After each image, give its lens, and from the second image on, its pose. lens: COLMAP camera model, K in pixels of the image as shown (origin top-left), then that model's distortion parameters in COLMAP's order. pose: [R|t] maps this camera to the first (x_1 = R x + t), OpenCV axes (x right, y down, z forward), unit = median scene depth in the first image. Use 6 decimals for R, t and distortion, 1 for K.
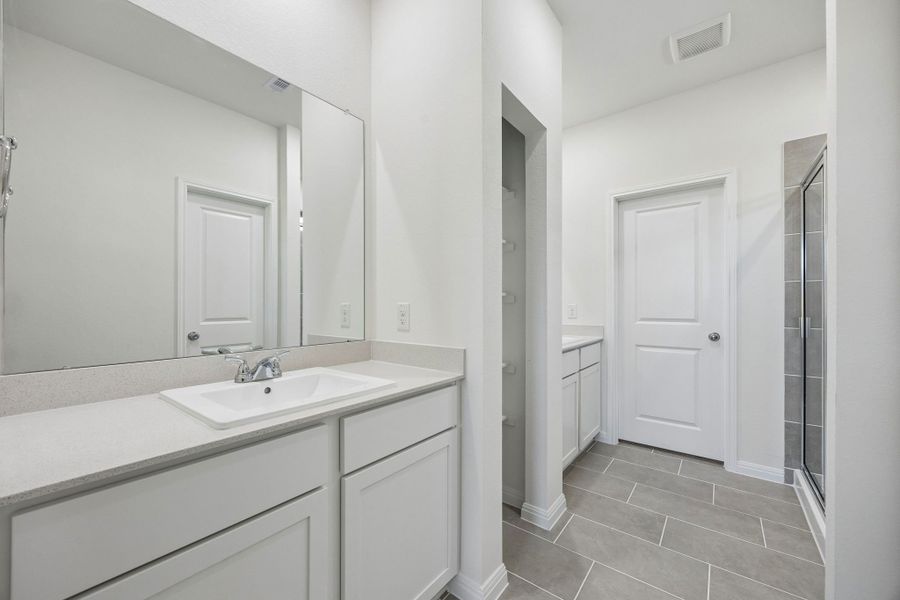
lens RADIAL K [[345.3, 0, 451.1], [0, 345.3, 304.6], [0, 0, 1]] dist [-0.000614, 0.000006]
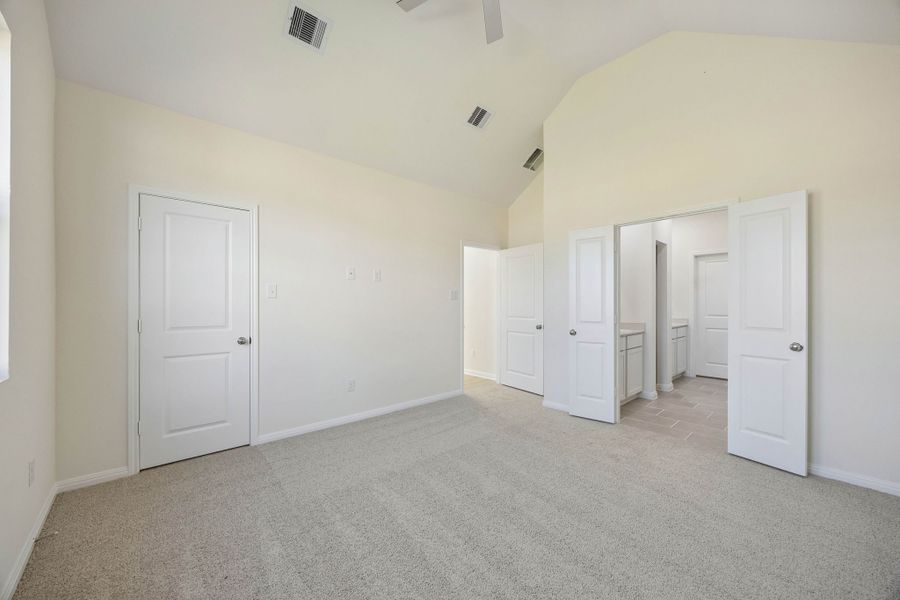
lens RADIAL K [[345.3, 0, 450.1], [0, 345.3, 299.5], [0, 0, 1]] dist [-0.000614, 0.000006]
pose [[0.986036, 0.000304, -0.166531, -0.609477], [-0.000929, 0.999993, -0.003675, -0.039802], [0.166528, 0.003779, 0.986029, -1.253912]]
